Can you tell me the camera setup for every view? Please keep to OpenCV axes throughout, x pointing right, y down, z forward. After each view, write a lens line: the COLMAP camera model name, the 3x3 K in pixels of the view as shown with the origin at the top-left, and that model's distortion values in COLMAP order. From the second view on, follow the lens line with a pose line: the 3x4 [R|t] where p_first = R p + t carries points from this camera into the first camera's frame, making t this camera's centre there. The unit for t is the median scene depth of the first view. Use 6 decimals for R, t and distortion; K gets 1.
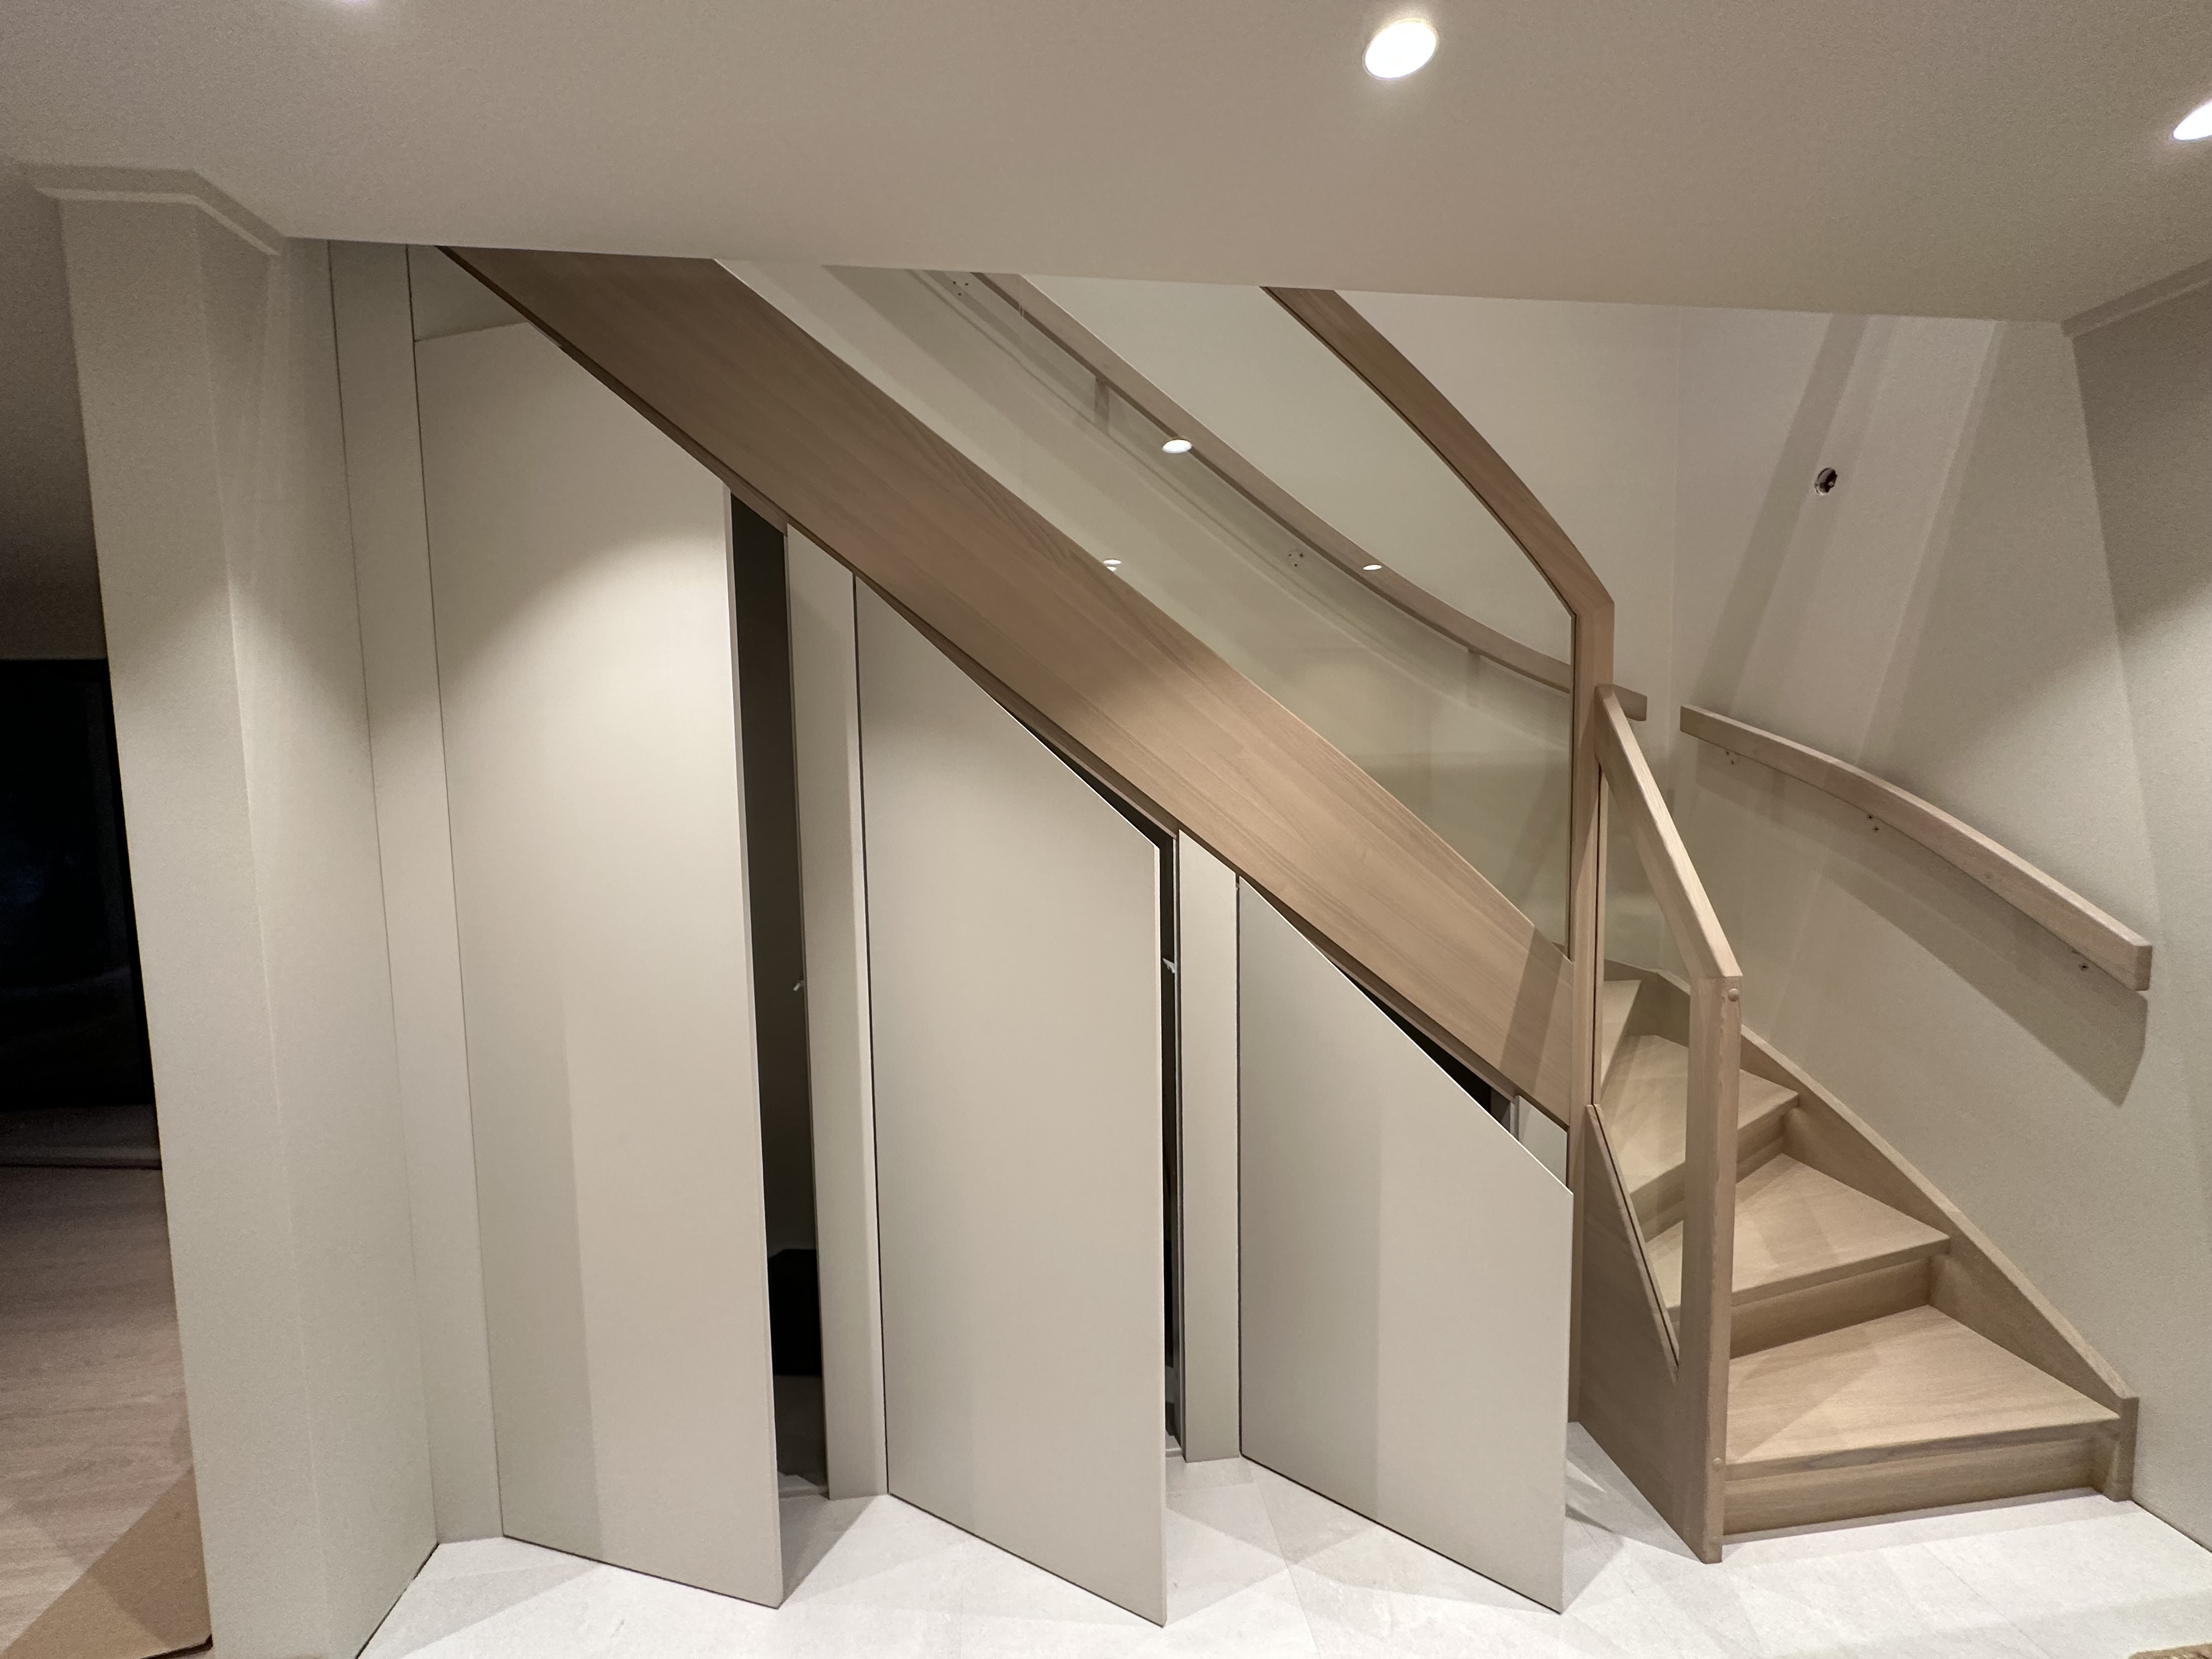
lens RADIAL K [[879.2, 0, 1104.8], [0, 879.2, 838.9], [0, 0, 1]] dist [-0.002579, -0.000678]
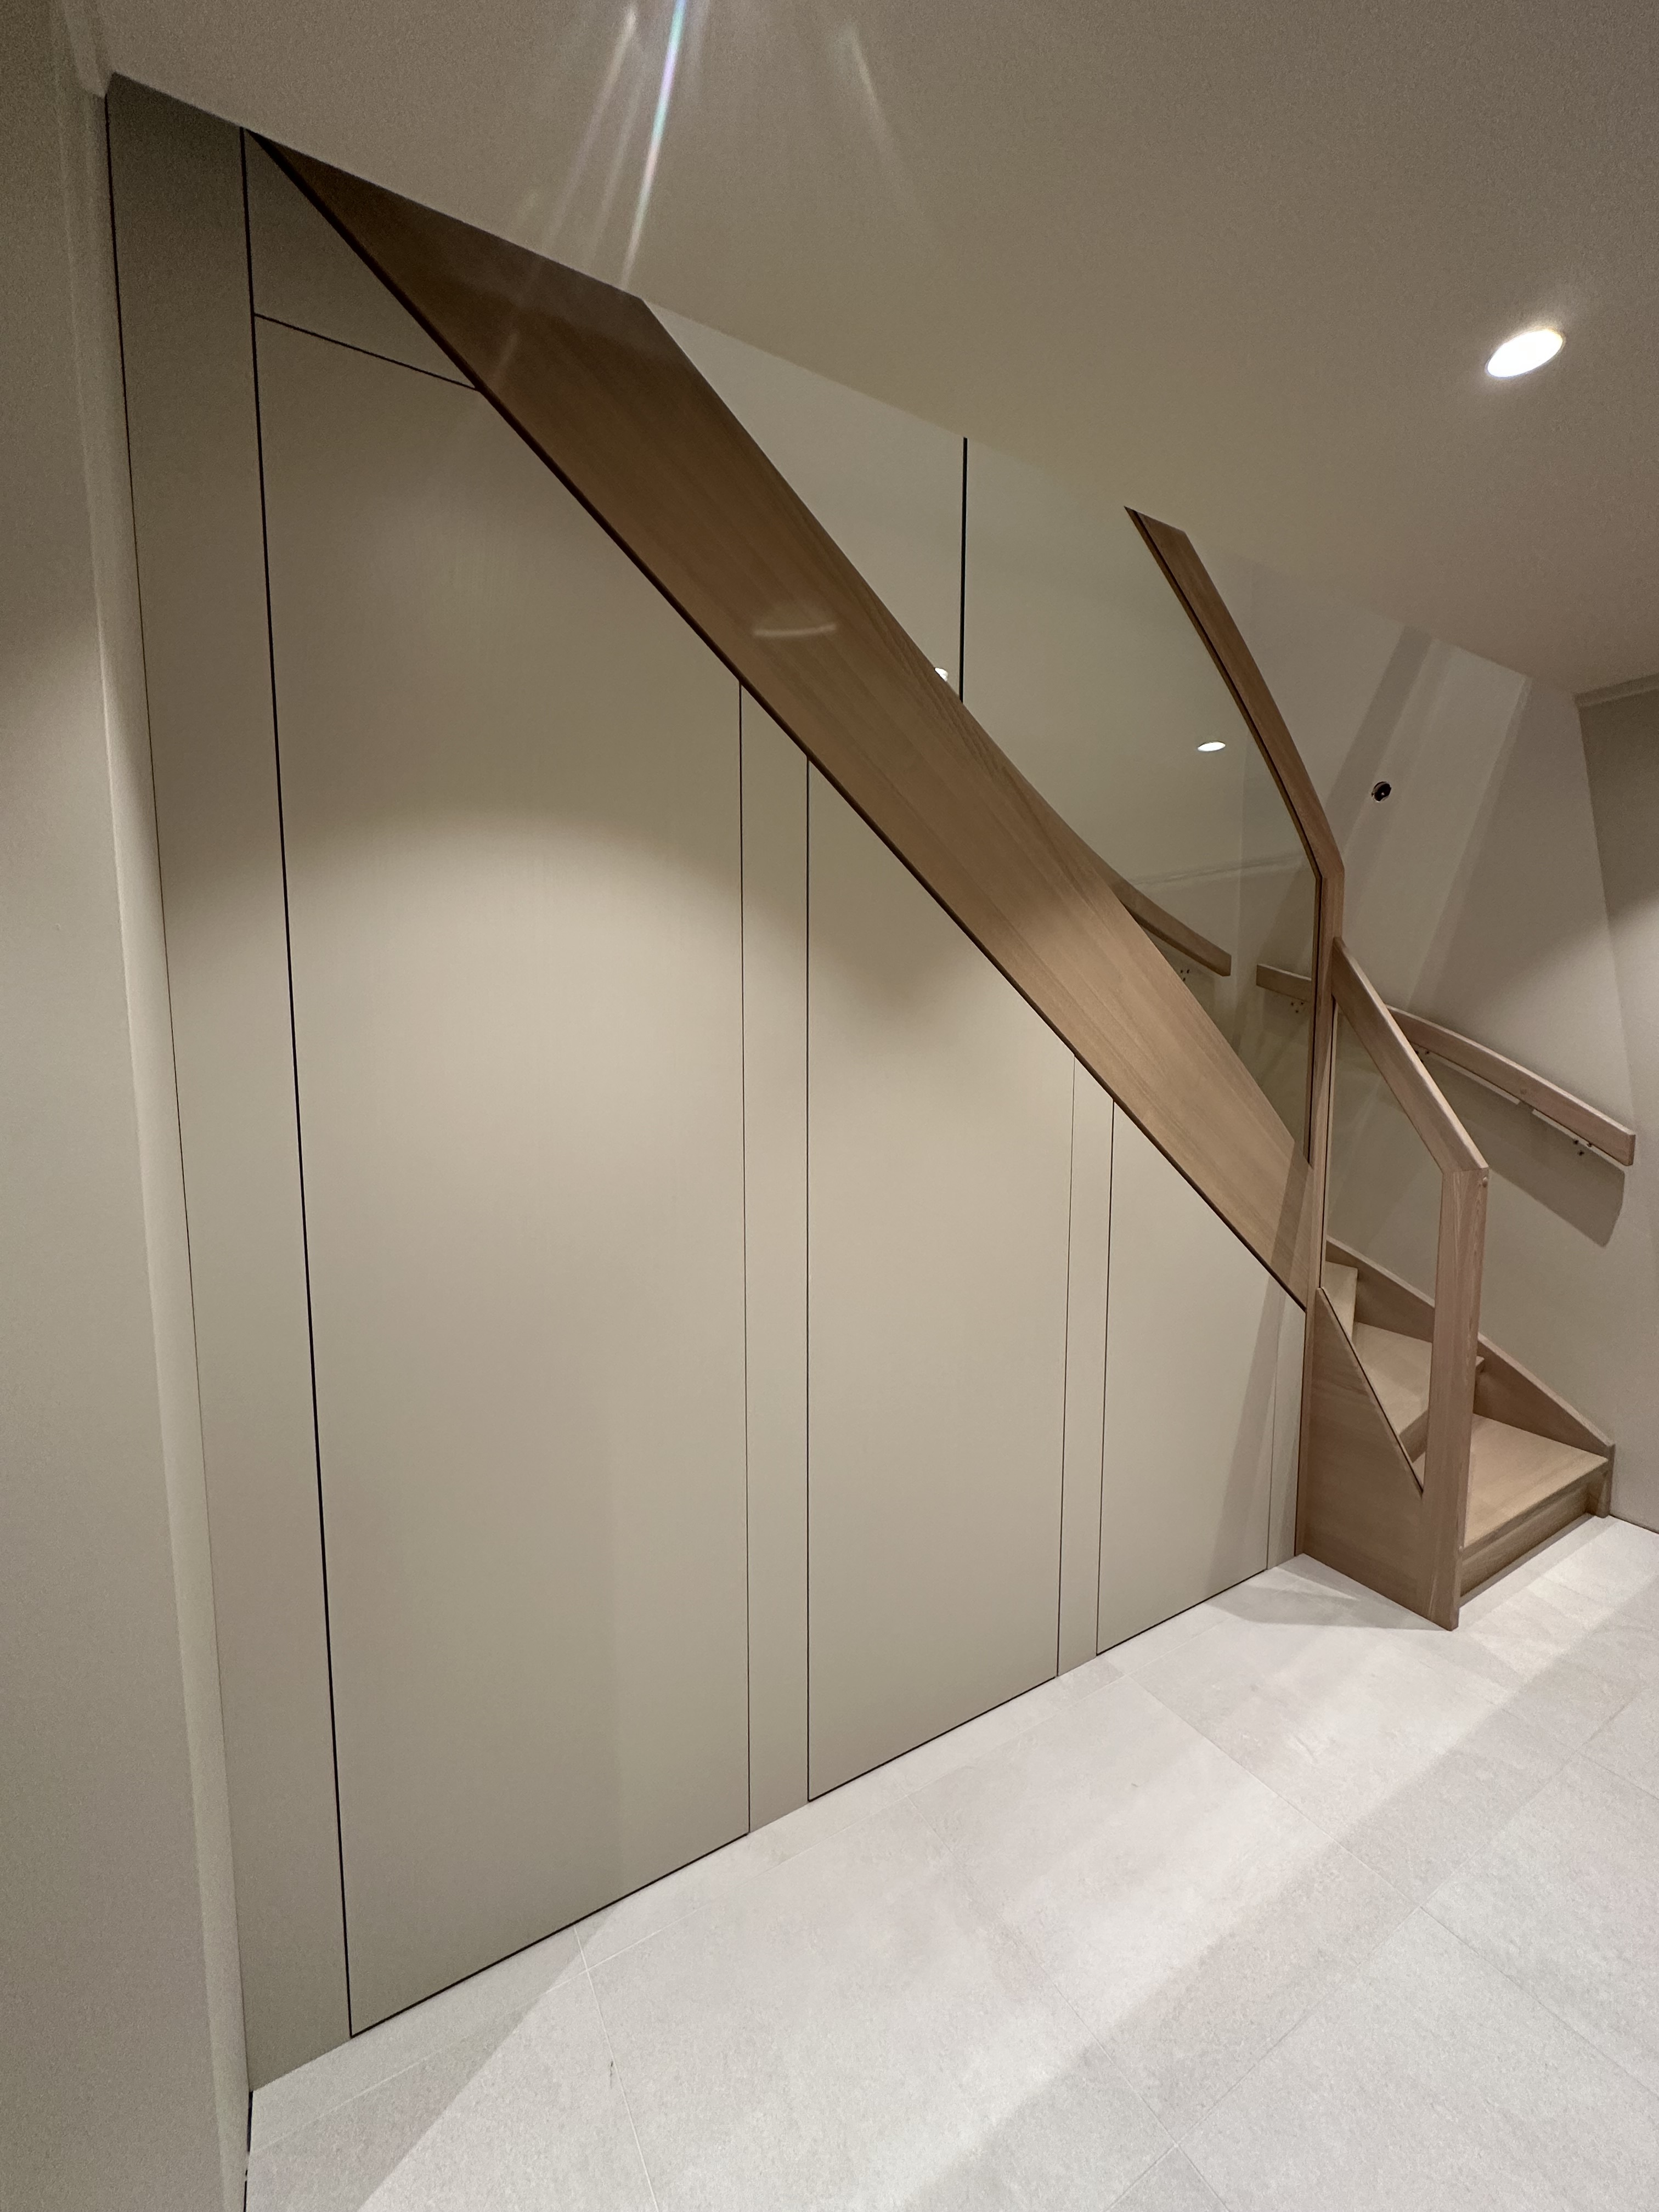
lens RADIAL K [[879.2, 0, 829.5], [0, 879.2, 1106.0], [0, 0, 1]] dist [-0.002579, -0.000678]
pose [[0.913172, -0.019573, 0.407104, -0.583626], [0.013895, 0.999761, 0.016899, 0.026479], [-0.407338, -0.009775, 0.913225, 0.190428]]
